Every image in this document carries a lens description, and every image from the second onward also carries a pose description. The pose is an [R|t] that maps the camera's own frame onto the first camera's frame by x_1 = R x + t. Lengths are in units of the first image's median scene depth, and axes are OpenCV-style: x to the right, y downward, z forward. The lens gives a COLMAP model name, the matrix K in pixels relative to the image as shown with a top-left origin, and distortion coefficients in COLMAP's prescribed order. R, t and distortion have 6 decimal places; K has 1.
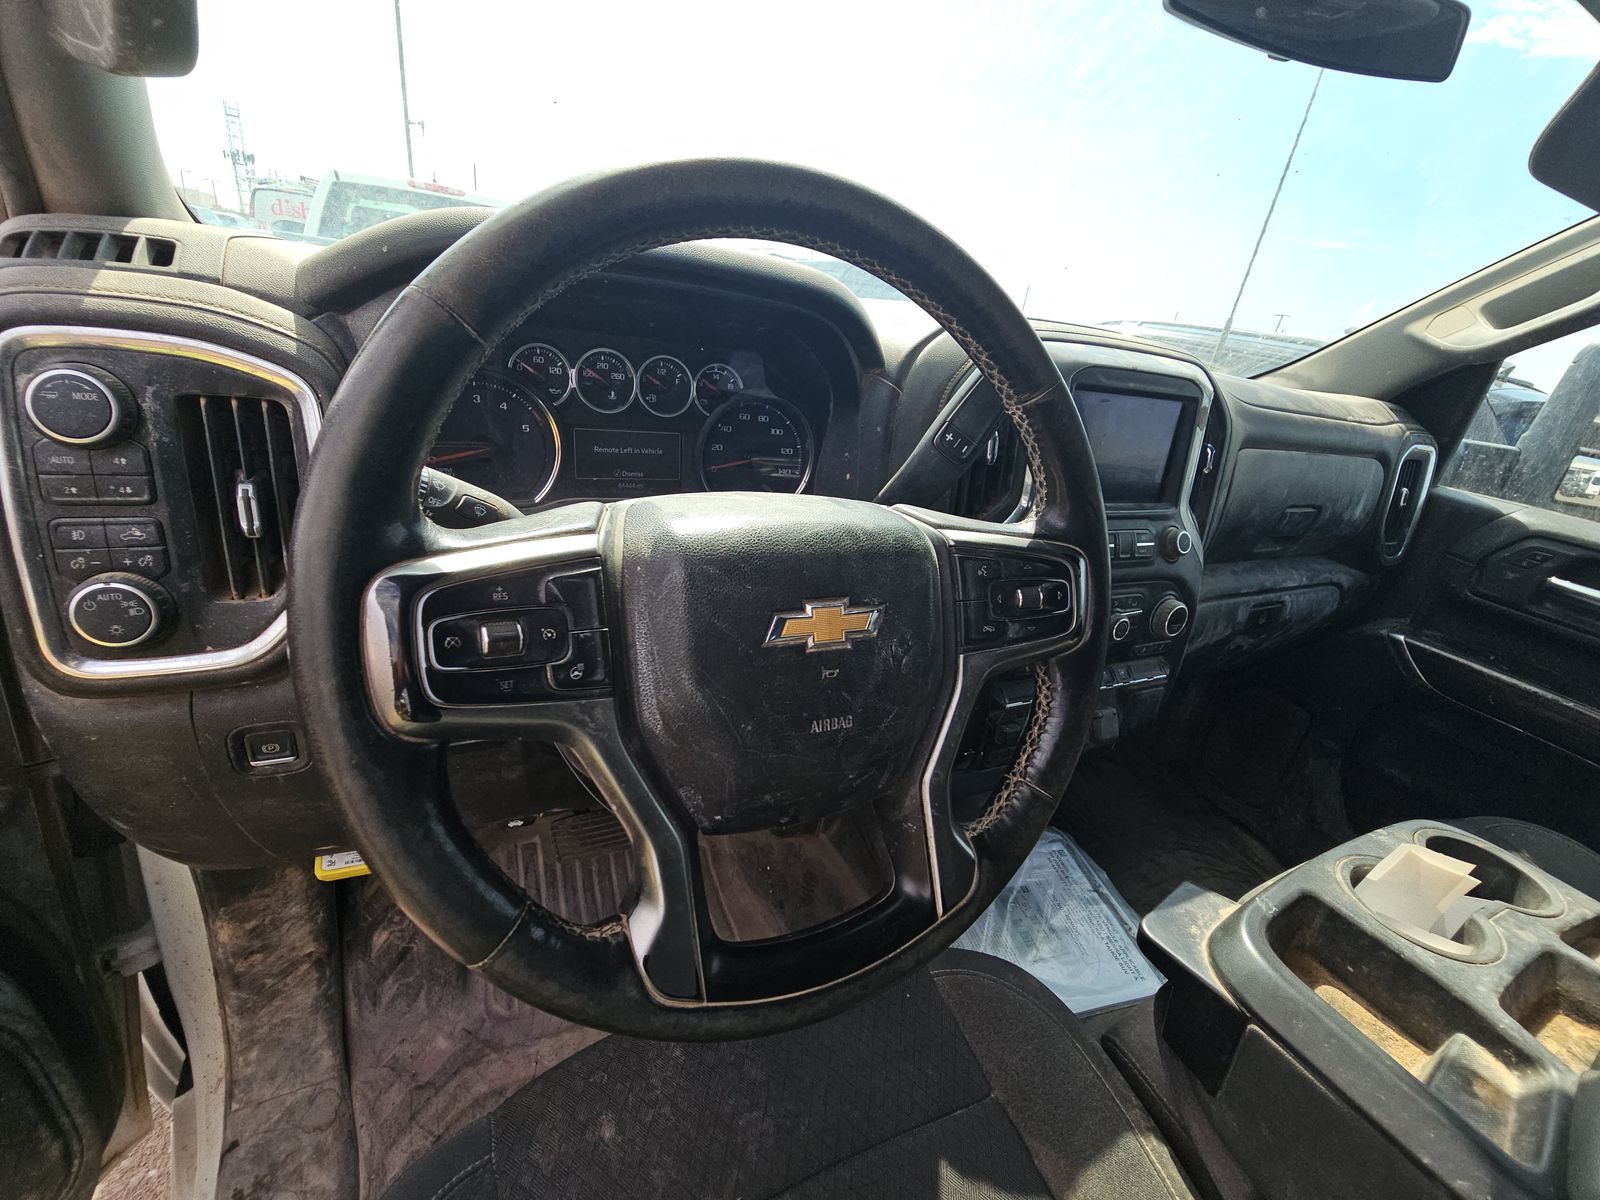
lens RADIAL K [[656.7, 0, 789.9], [0, 656.7, 606.7], [0, 0, 1]] dist [0.006782, -0.008385]
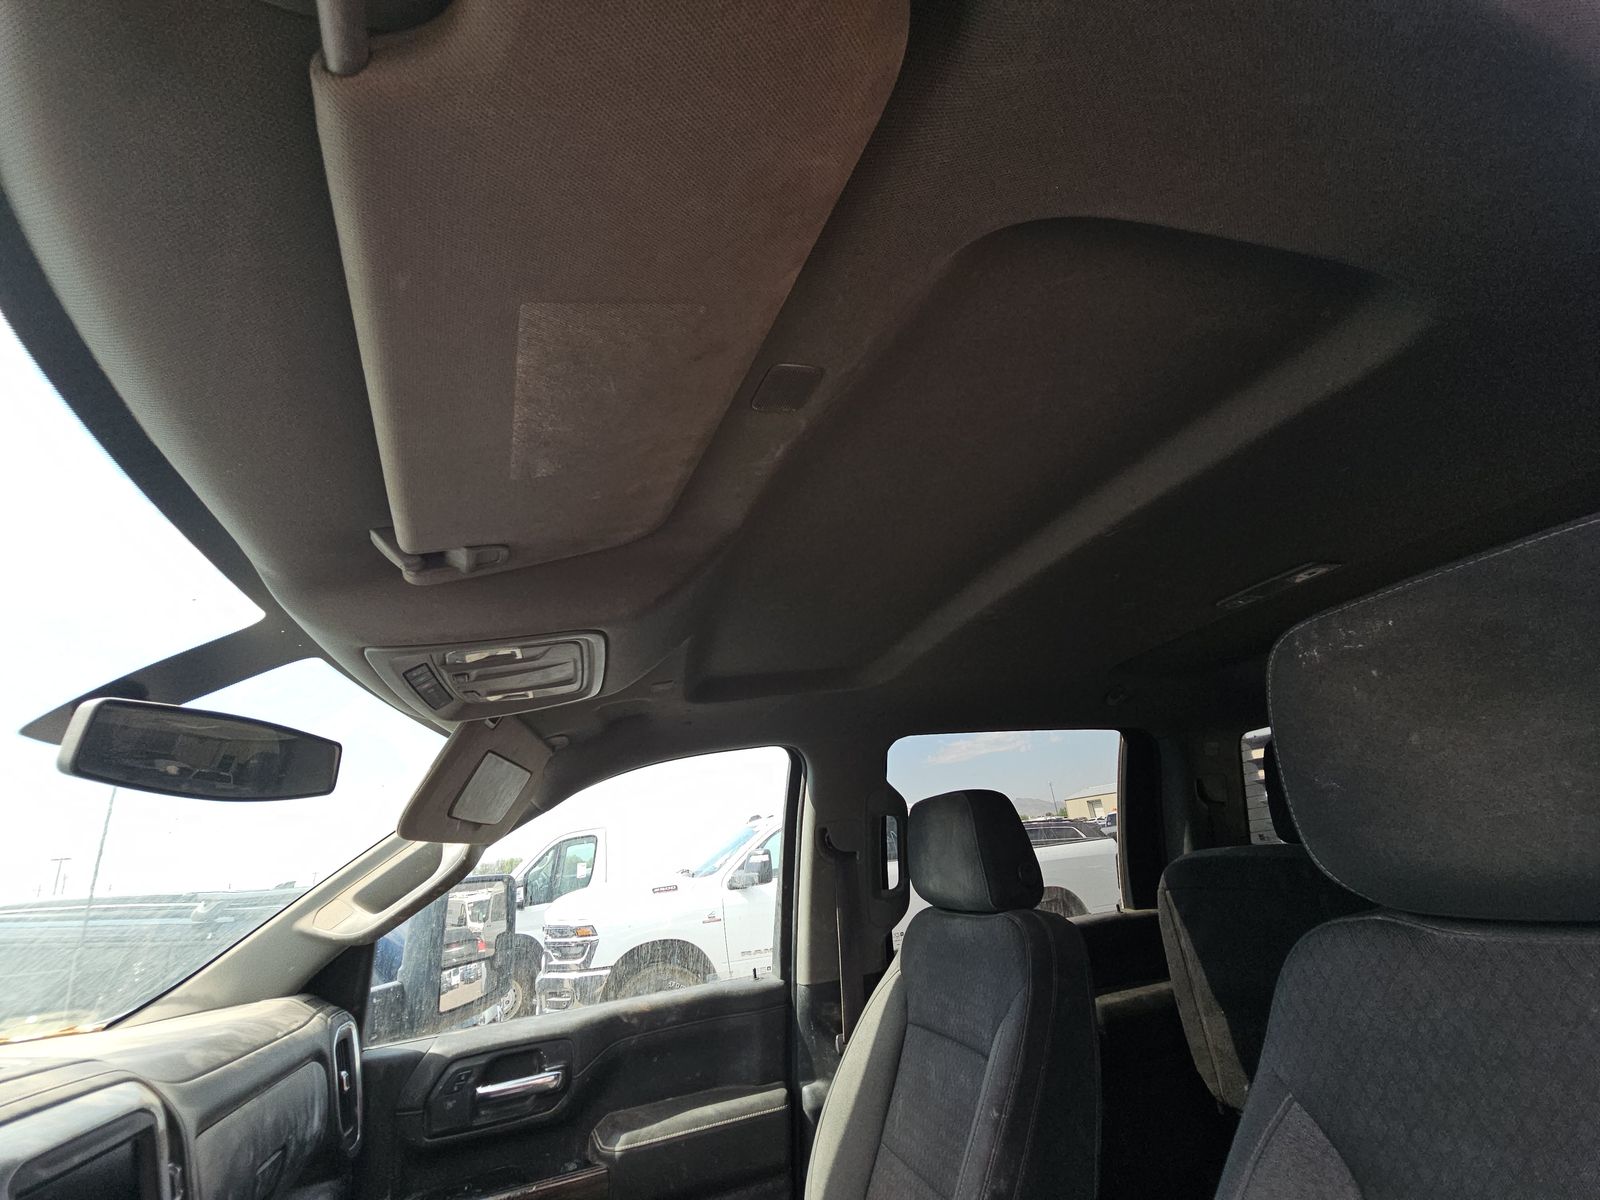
lens RADIAL K [[656.7, 0, 806.0], [0, 656.7, 606.5], [0, 0, 1]] dist [0.006782, -0.008385]
pose [[0.139181, 0.198978, 0.970070, -0.226739], [0.522339, 0.817494, -0.242624, -0.347378], [-0.841303, 0.540474, 0.009846, -0.016930]]
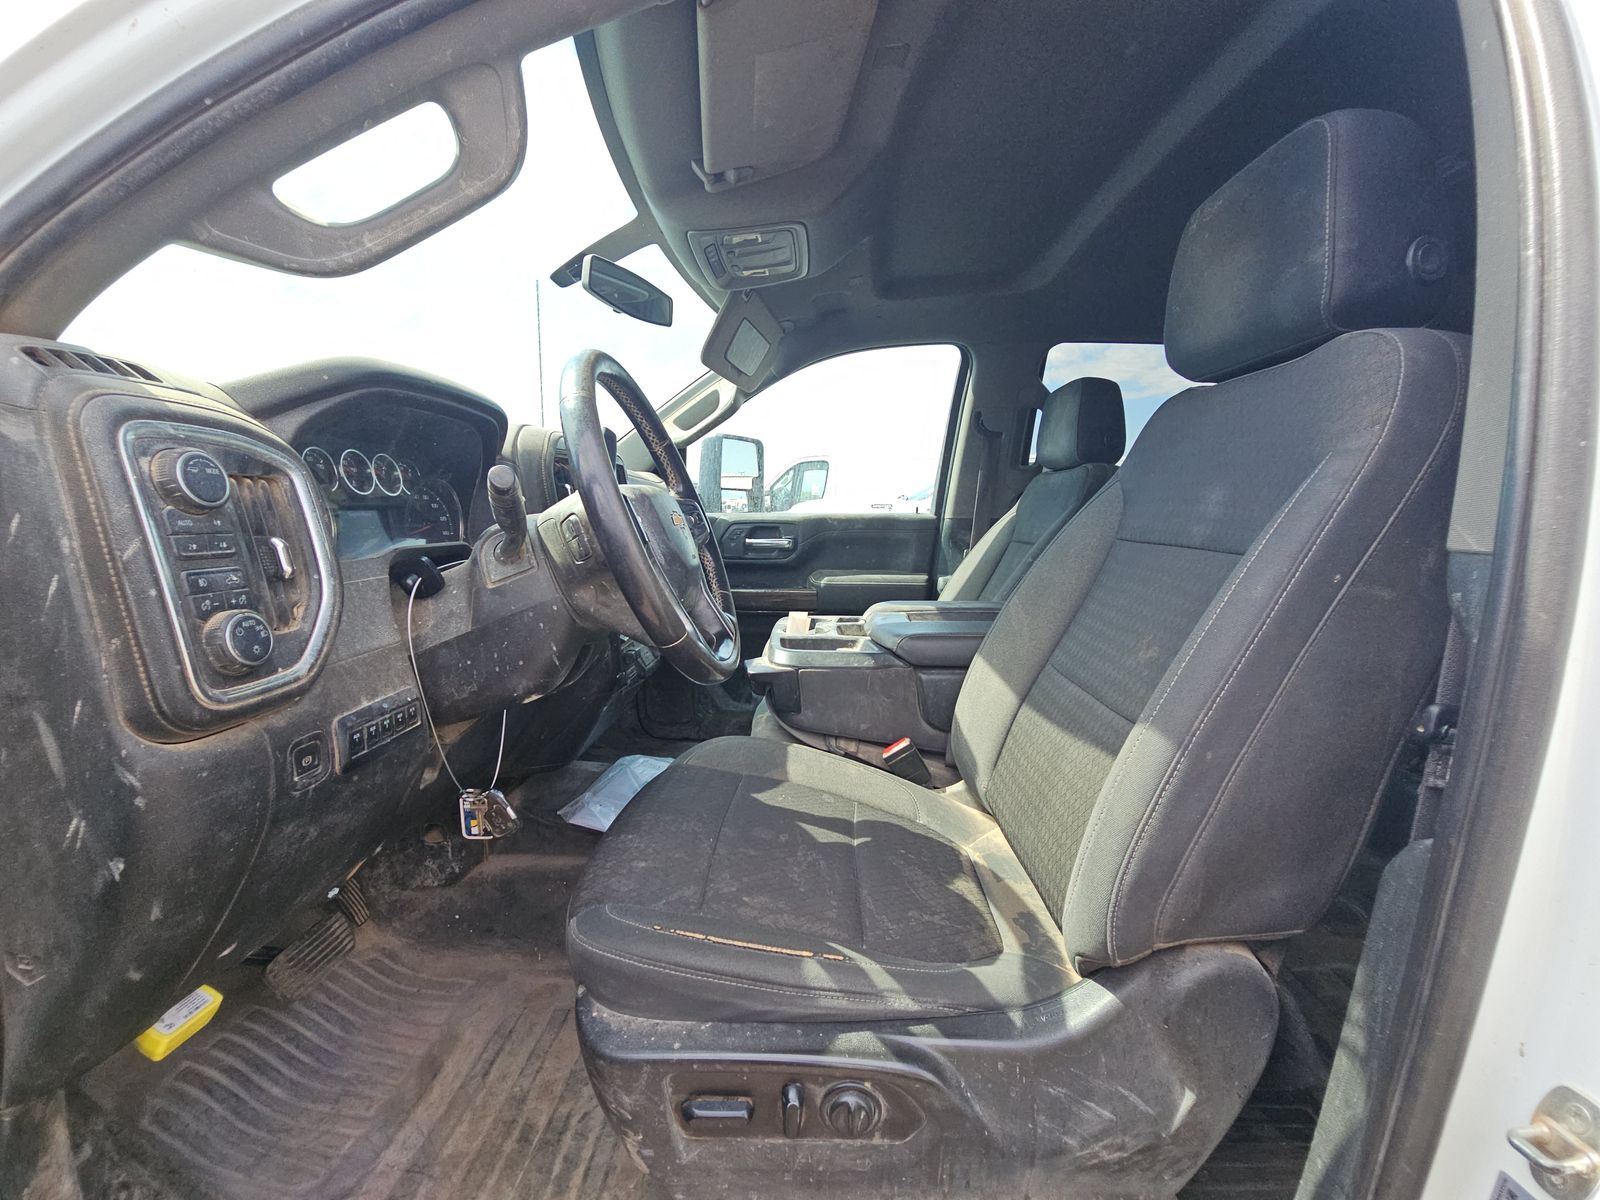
lens RADIAL K [[656.7, 0, 792.6], [0, 656.7, 603.3], [0, 0, 1]] dist [0.006782, -0.008385]
pose [[0.479200, -0.249500, 0.841497, -1.258636], [0.409043, 0.911748, 0.037395, 0.261746], [-0.776564, 0.326289, 0.538966, -0.401729]]
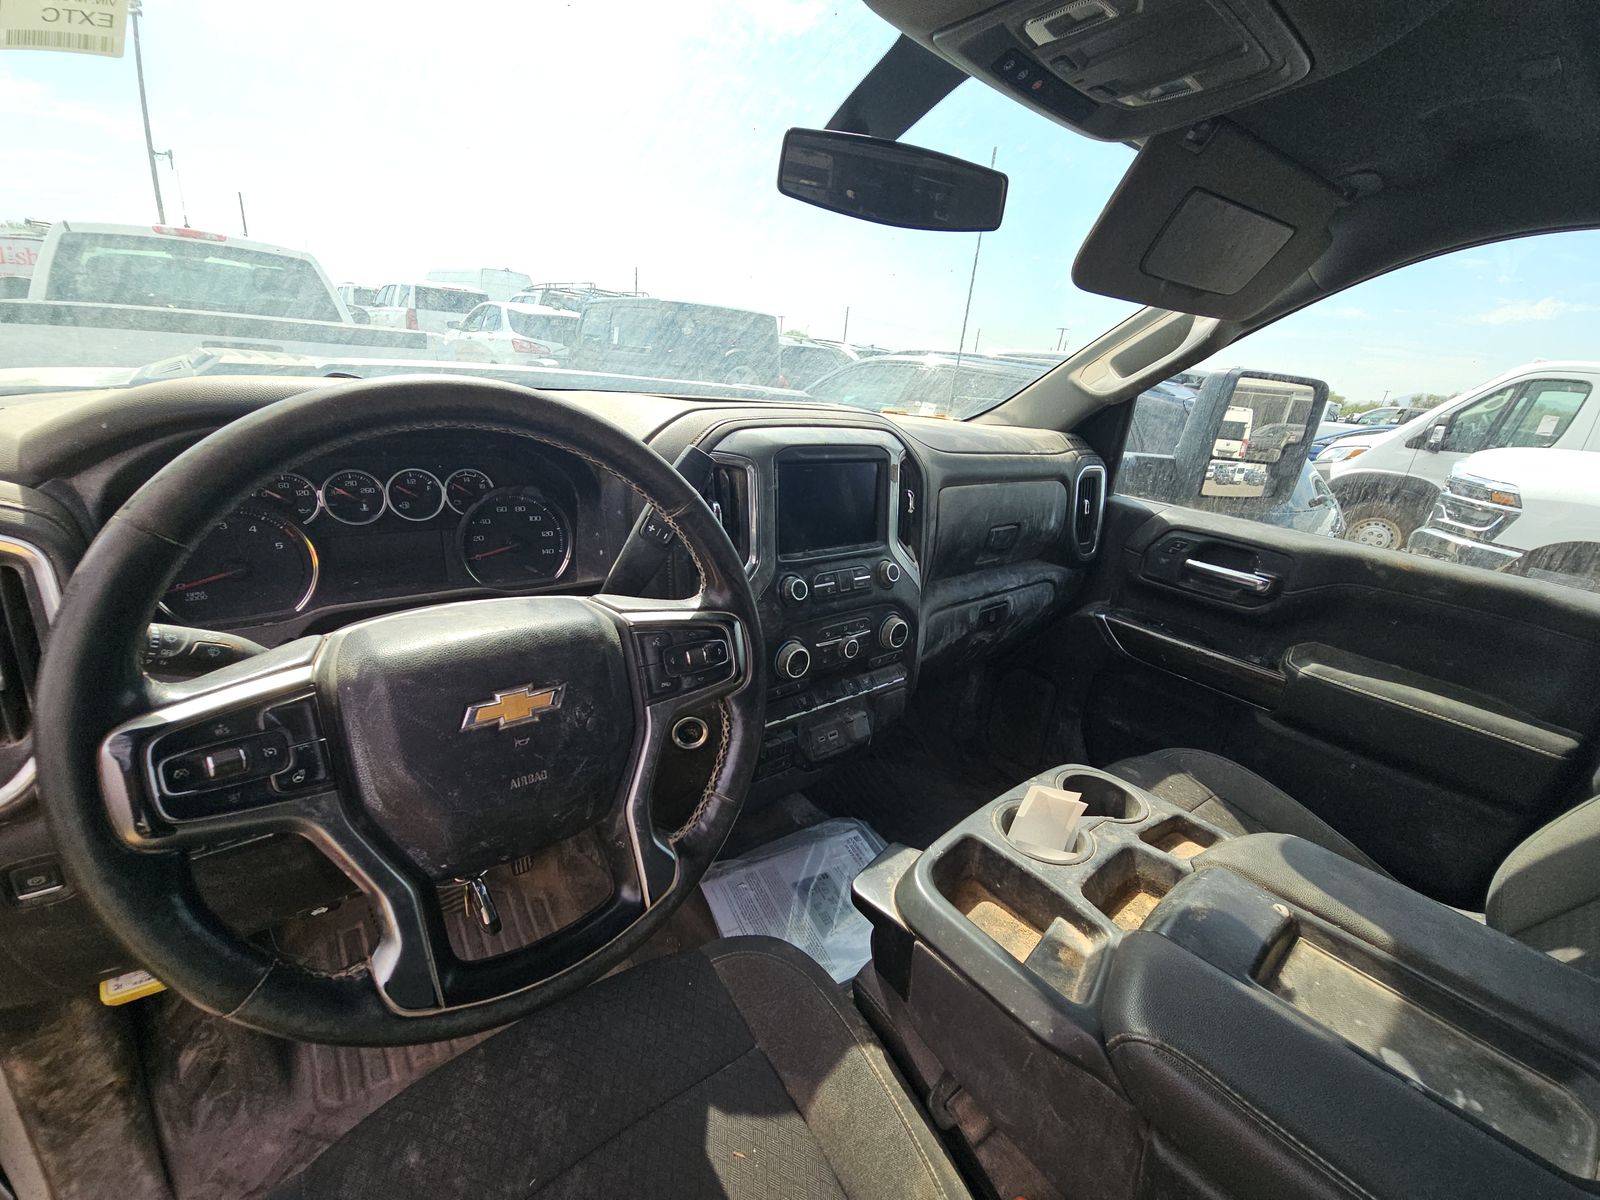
lens RADIAL K [[656.7, 0, 790.4], [0, 656.7, 605.7], [0, 0, 1]] dist [0.006782, -0.008385]
pose [[0.972137, -0.117725, 0.202710, 0.232046], [0.124651, 0.991963, -0.021703, -0.050735], [-0.198526, 0.046366, 0.978998, -0.285263]]
